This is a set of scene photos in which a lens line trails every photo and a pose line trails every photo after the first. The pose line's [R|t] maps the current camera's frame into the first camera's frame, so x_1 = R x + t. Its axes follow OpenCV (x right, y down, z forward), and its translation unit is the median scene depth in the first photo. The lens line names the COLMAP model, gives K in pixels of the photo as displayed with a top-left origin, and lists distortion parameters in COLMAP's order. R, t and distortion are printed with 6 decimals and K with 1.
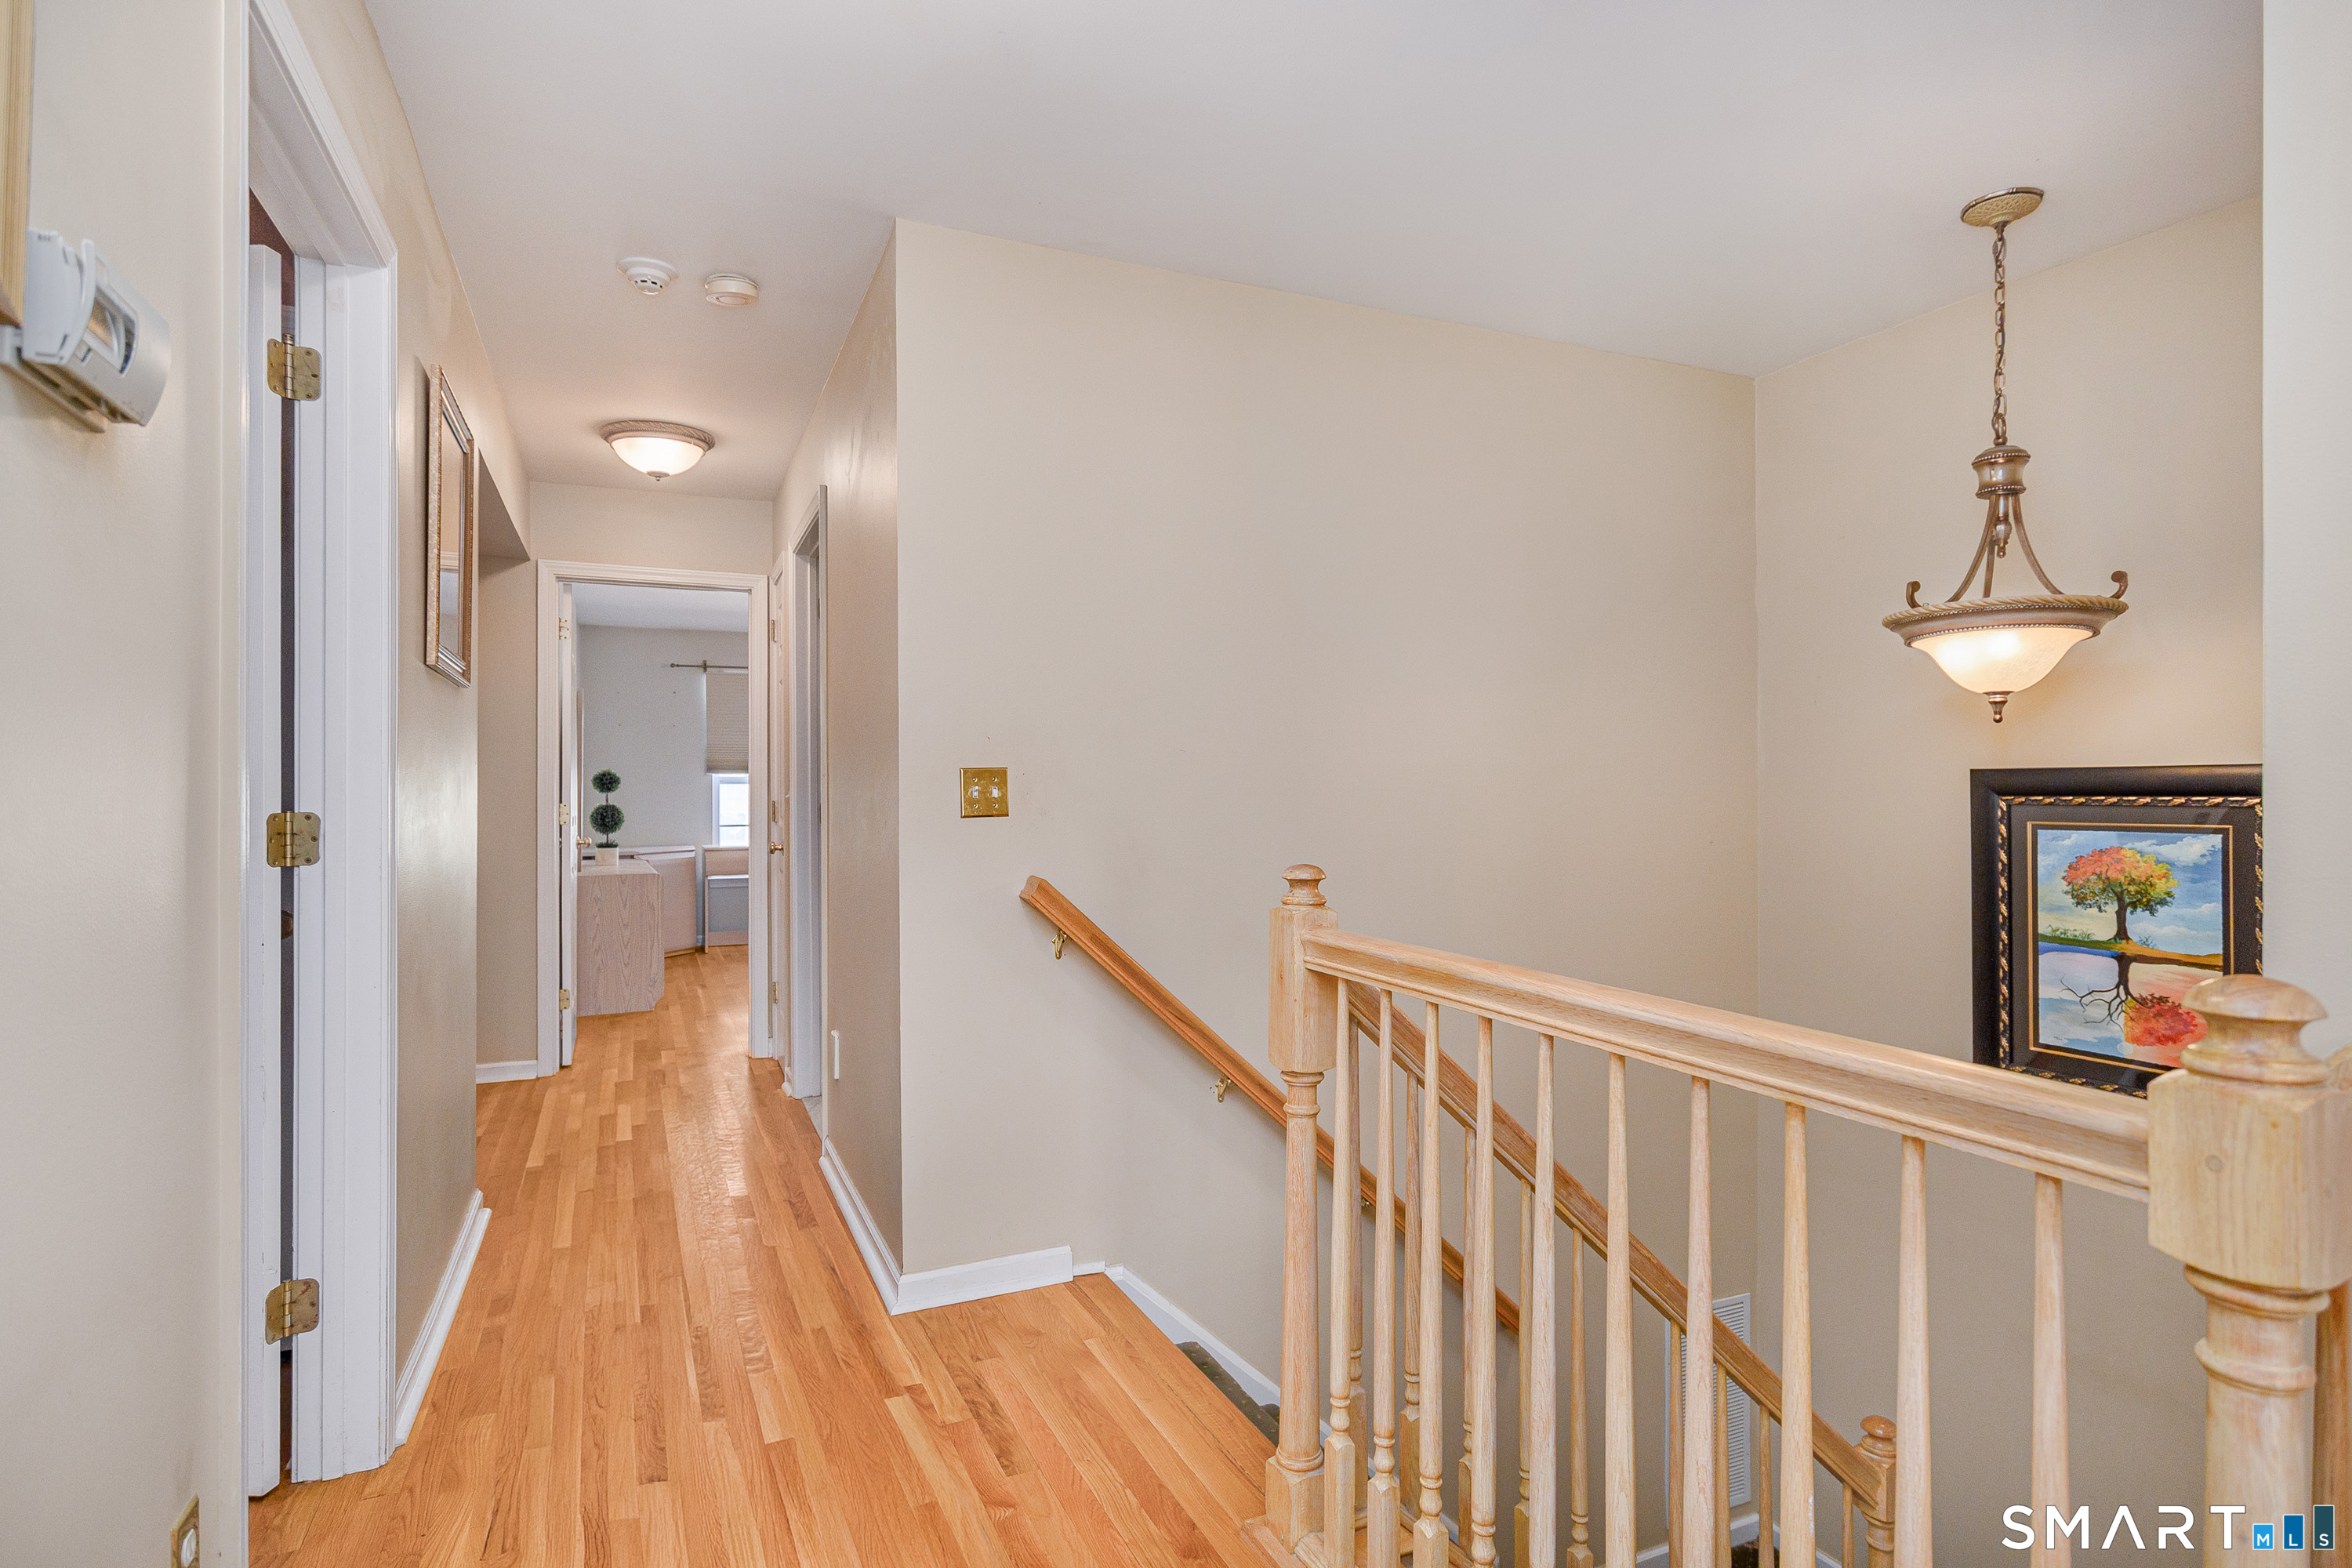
lens RADIAL K [[1198.0, 0, 1176.0], [0, 1198.0, 784.0], [0, 0, 1]] dist [-0.002978, 0.001568]
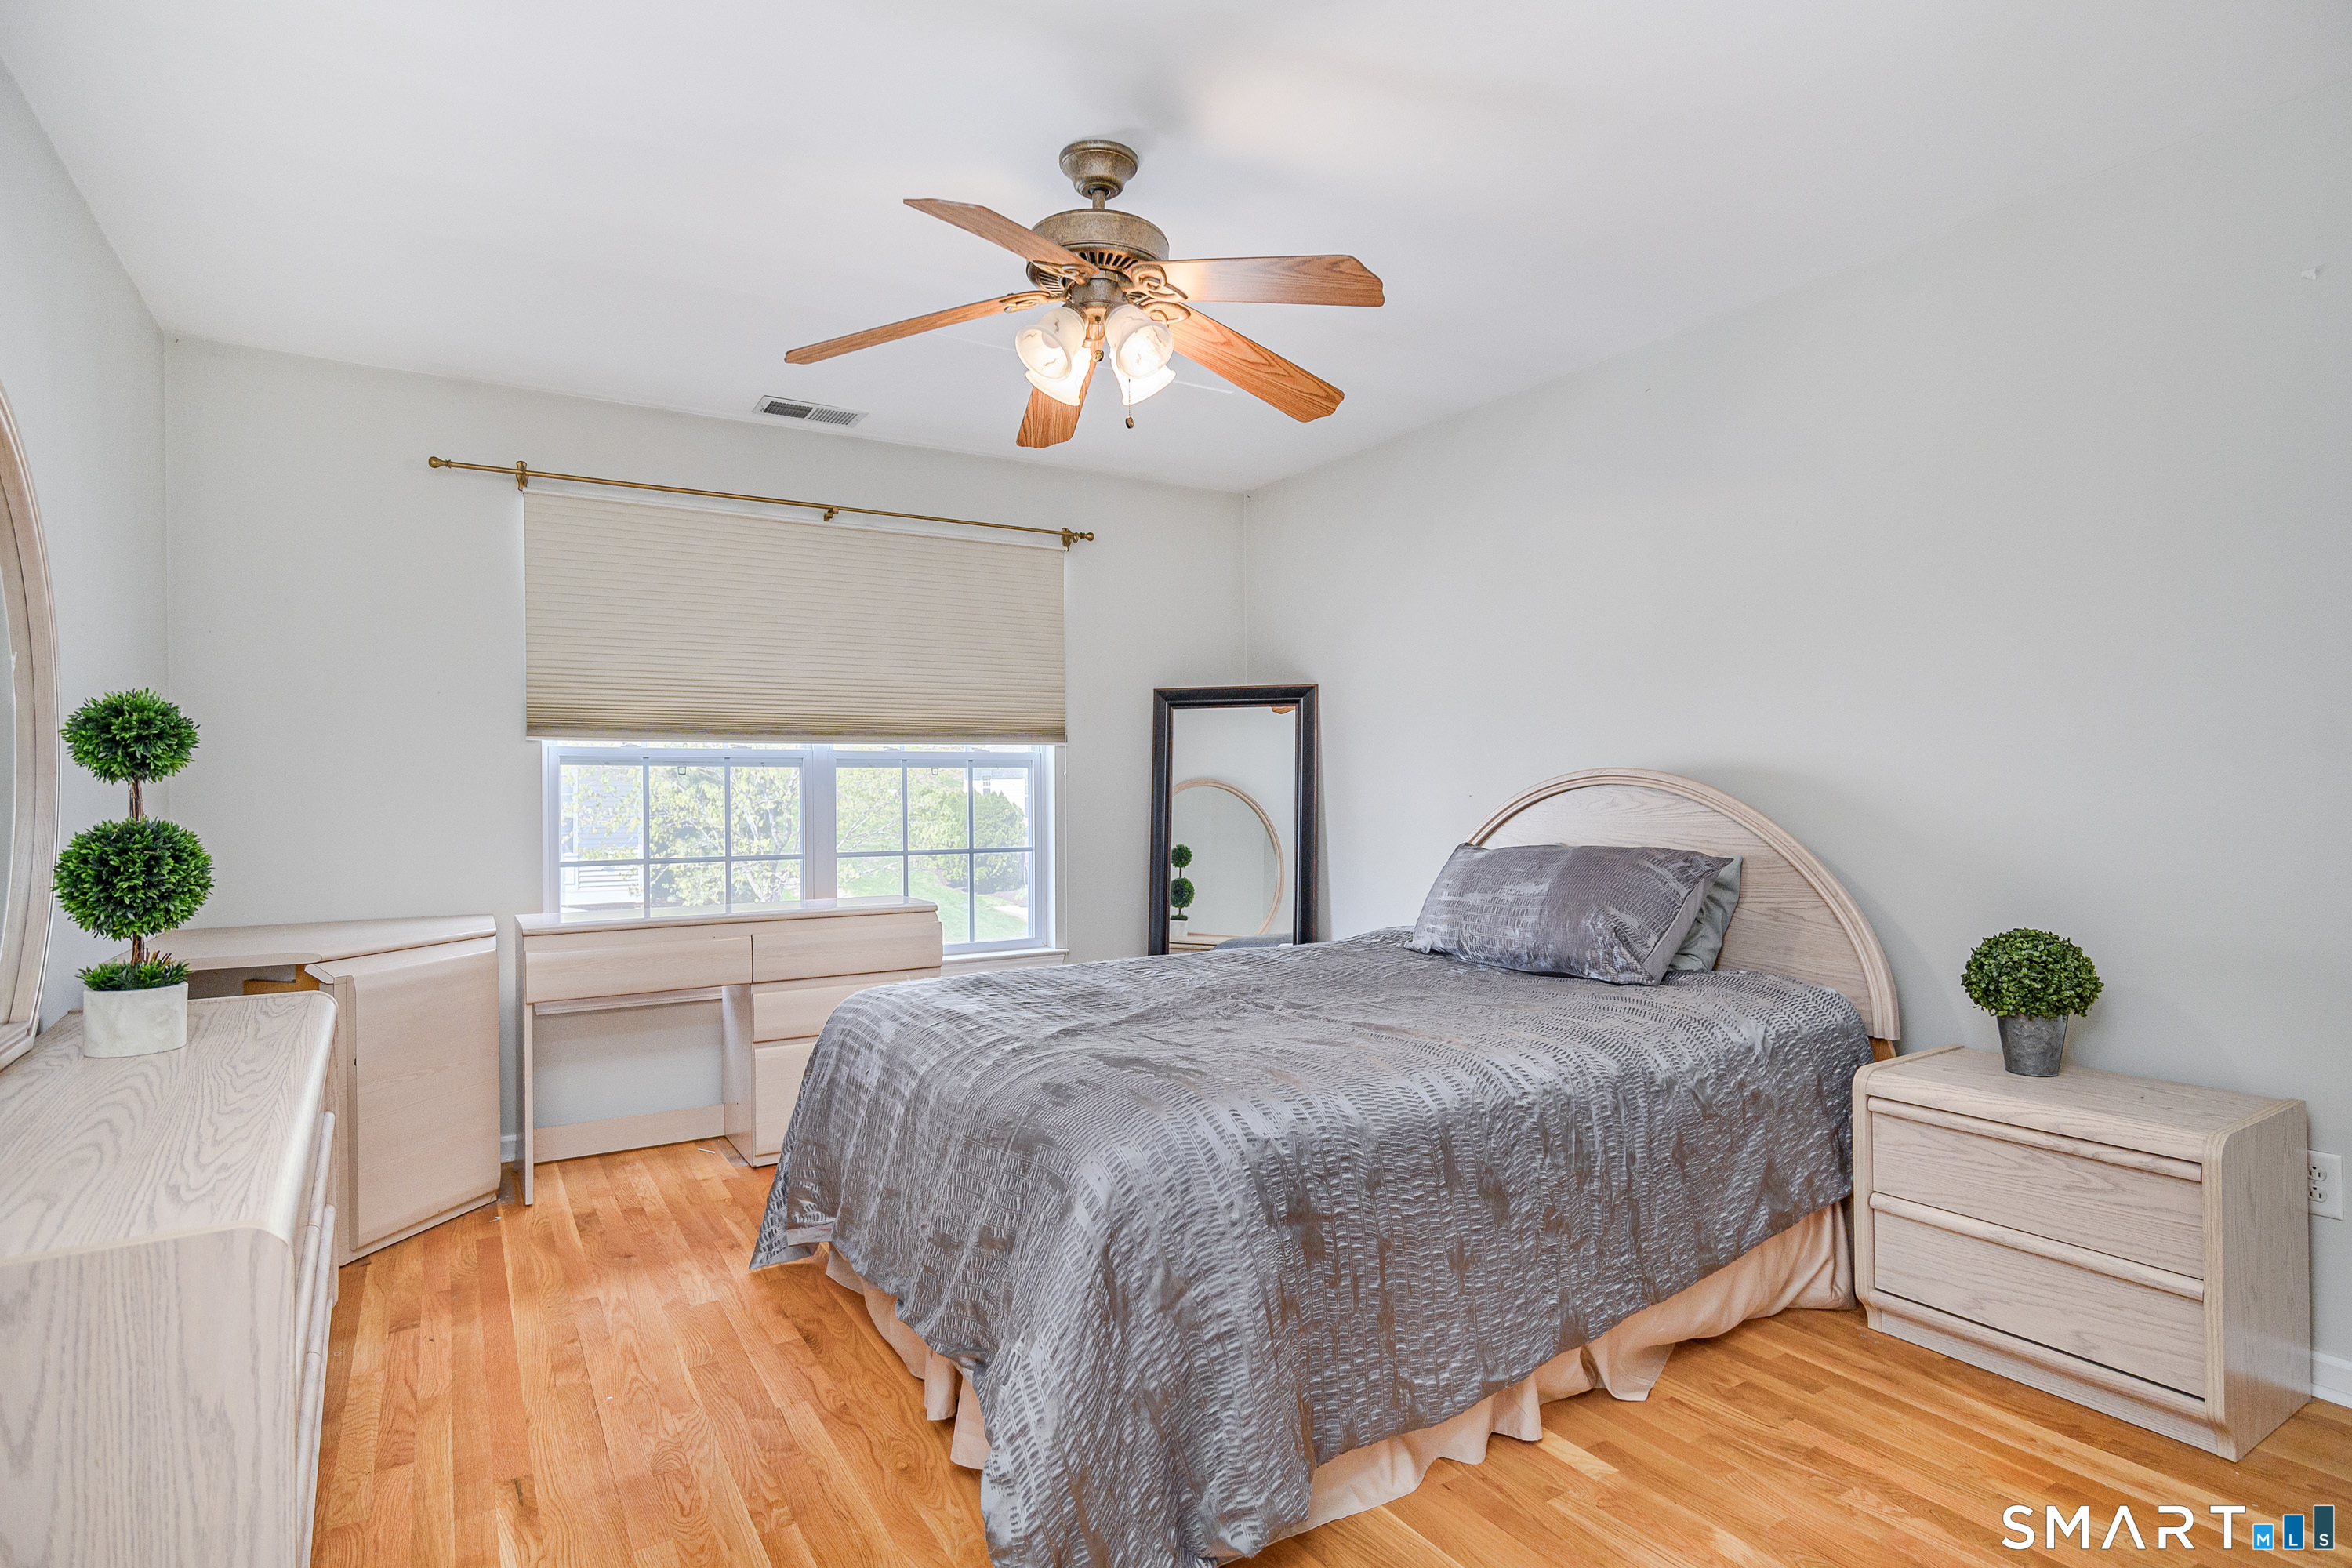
lens RADIAL K [[1198.0, 0, 1176.0], [0, 1198.0, 784.0], [0, 0, 1]] dist [-0.002978, 0.001568]
pose [[0.991942, -0.000900, 0.126691, -0.276022], [0.000897, 1.000000, 0.000086, 0.008471], [-0.126691, 0.000028, 0.991942, 0.698516]]
